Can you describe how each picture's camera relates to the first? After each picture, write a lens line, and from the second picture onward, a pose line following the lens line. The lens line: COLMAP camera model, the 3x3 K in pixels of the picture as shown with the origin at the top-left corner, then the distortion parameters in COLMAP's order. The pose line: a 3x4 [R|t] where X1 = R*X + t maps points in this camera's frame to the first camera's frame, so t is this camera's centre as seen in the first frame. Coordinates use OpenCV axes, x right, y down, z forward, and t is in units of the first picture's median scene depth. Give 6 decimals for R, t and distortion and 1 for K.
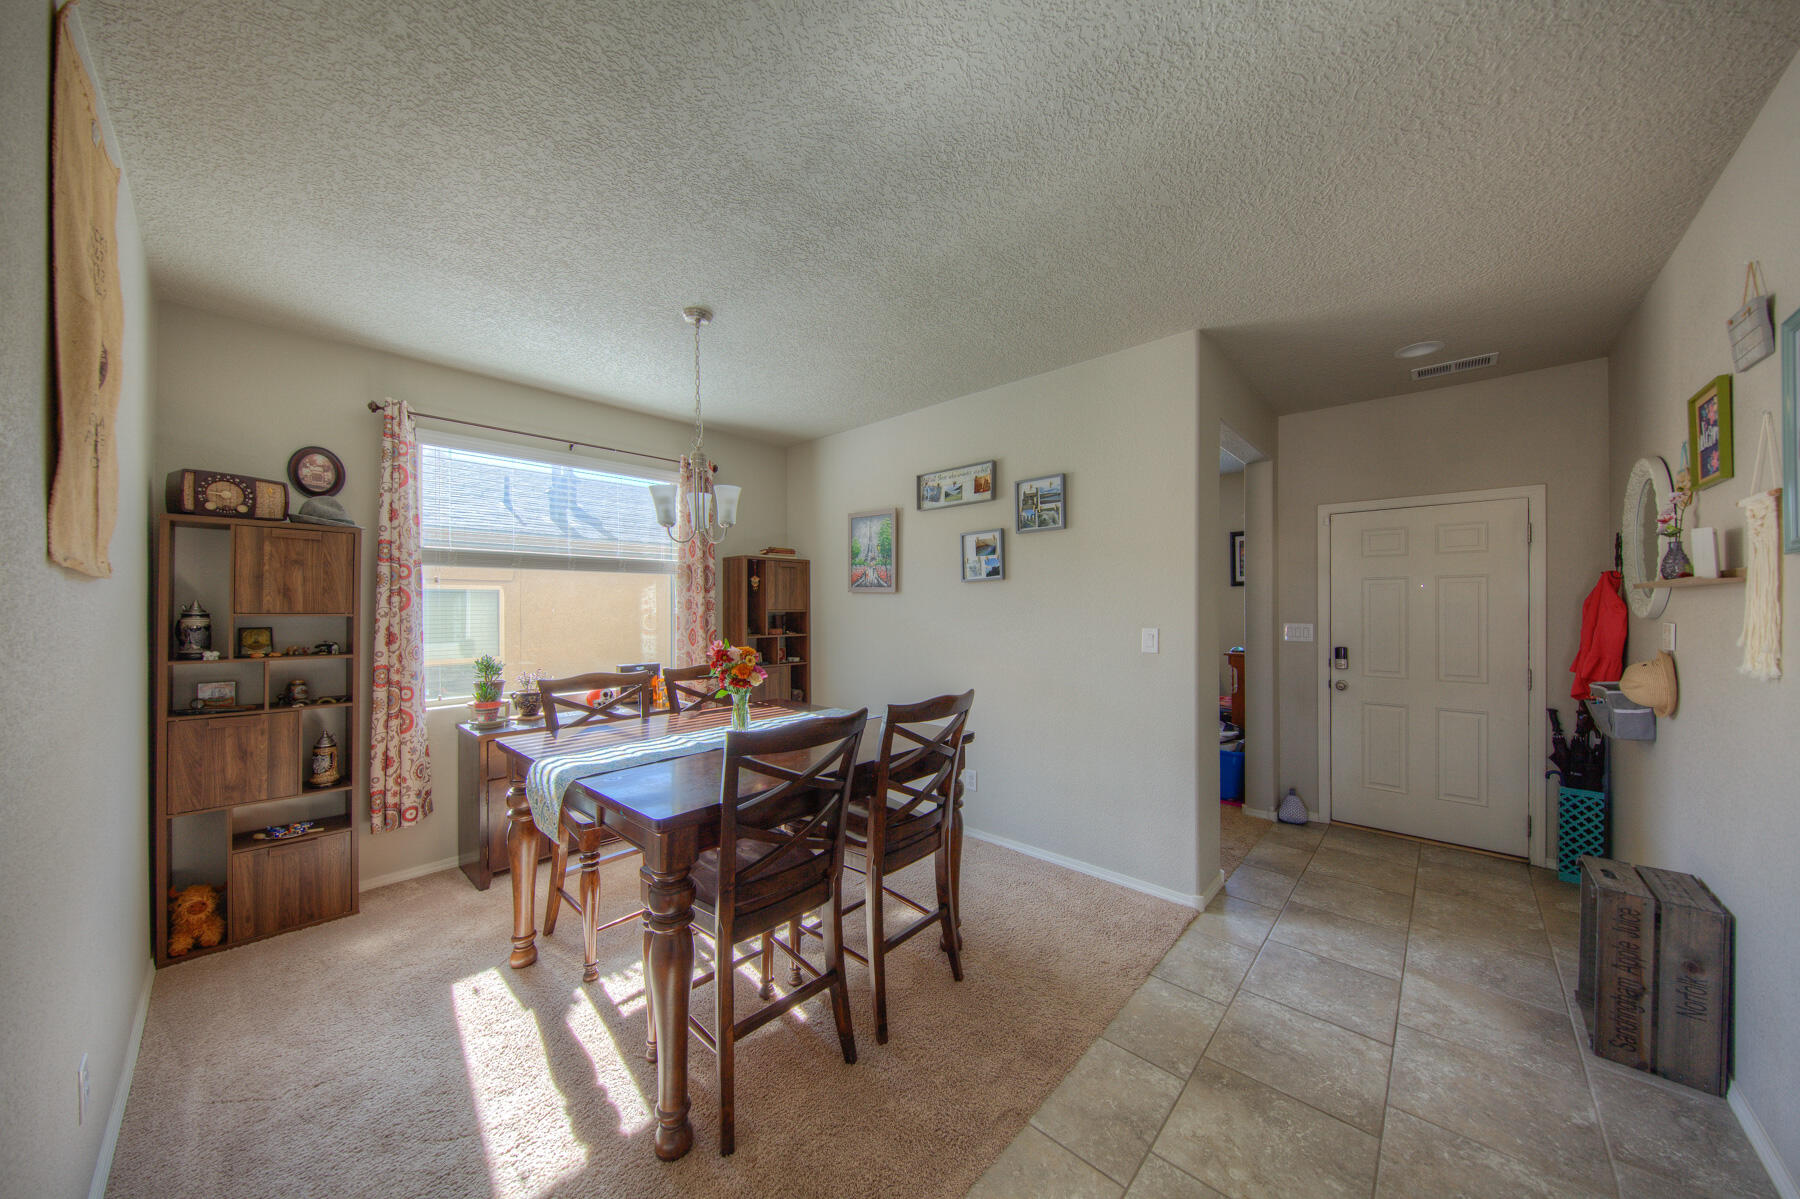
lens RADIAL K [[611.7, 0, 900.0], [0, 611.7, 599.5], [0, 0, 1]] dist [0.000080, -0.000002]
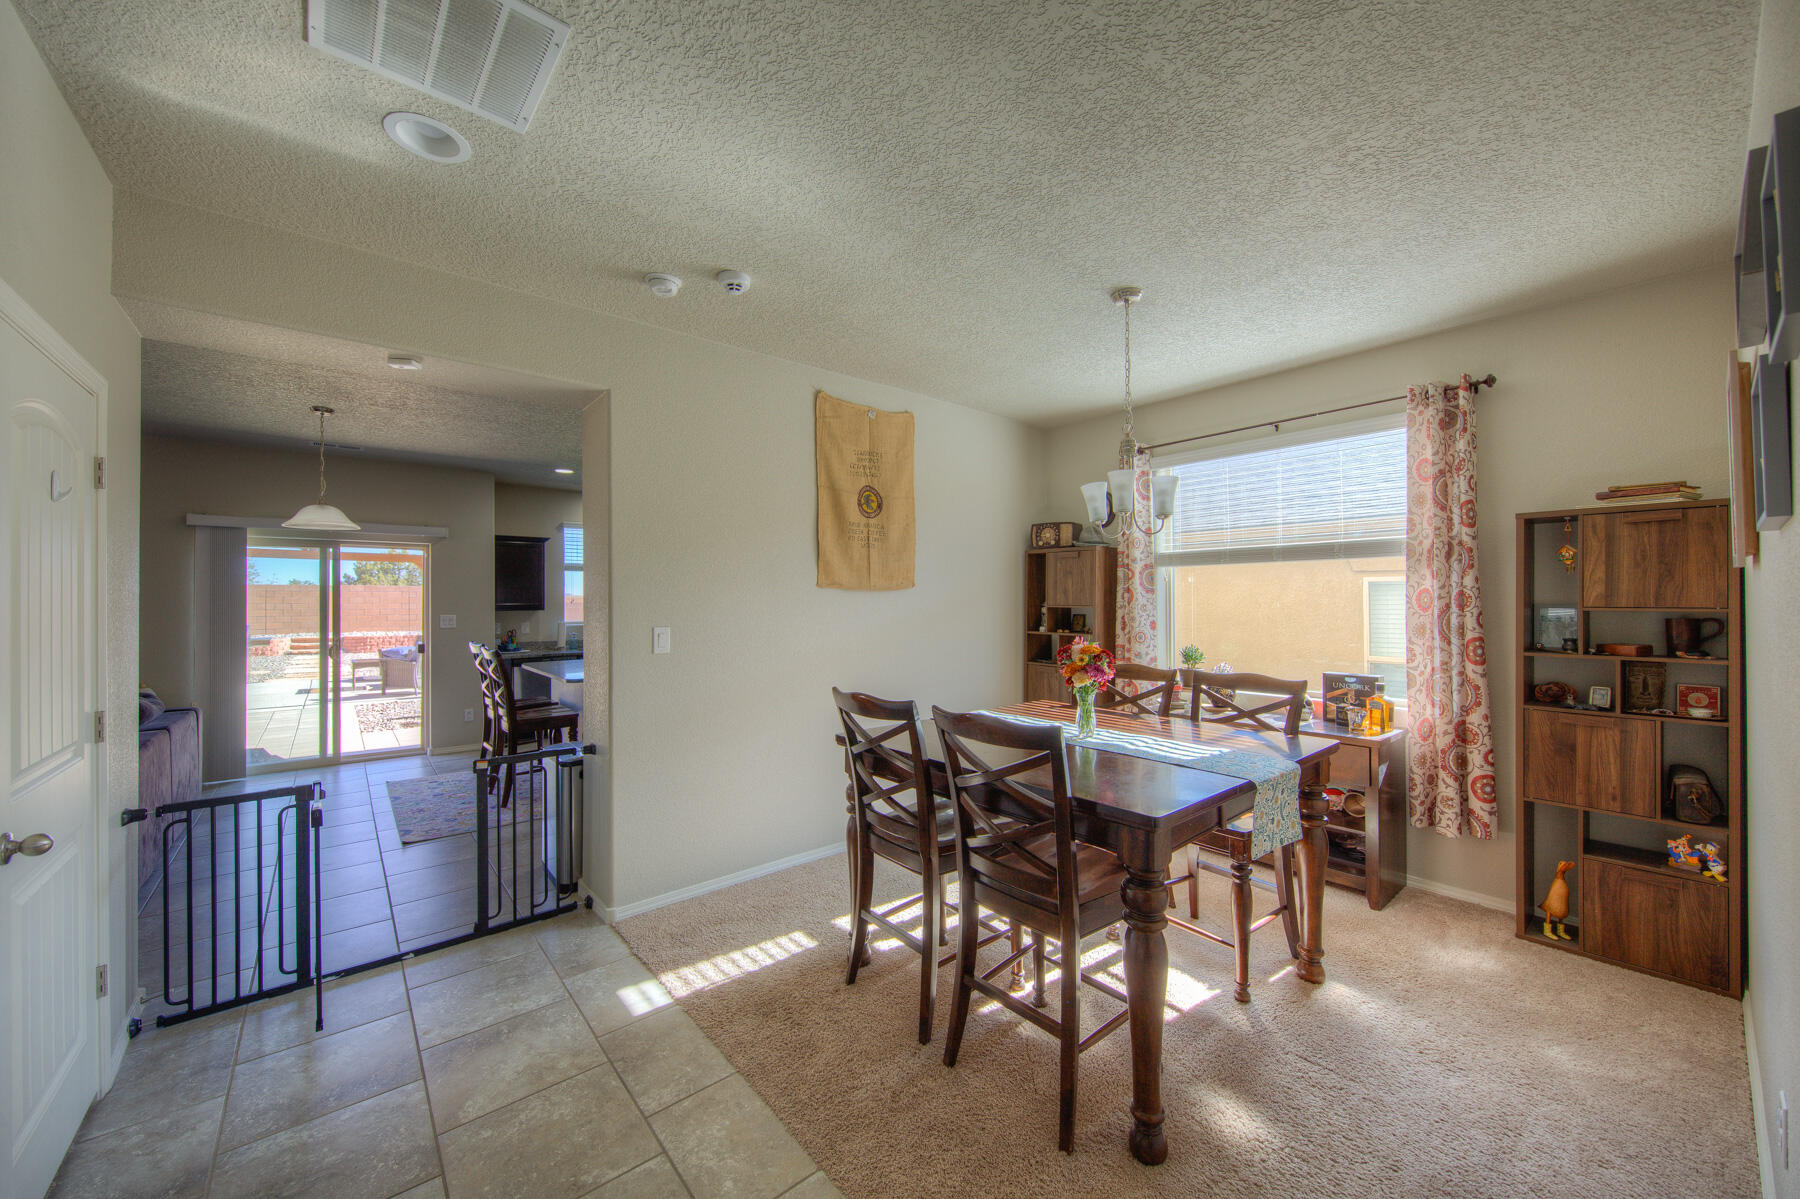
lens RADIAL K [[675.2, 0, 901.9], [0, 675.2, 595.2], [0, 0, 1]] dist [0.013677, -0.000106]
pose [[-0.124310, -0.004442, -0.992234, 0.684703], [0.017851, 0.999818, -0.006713, -0.000200], [0.992083, -0.018546, -0.124208, 0.707361]]
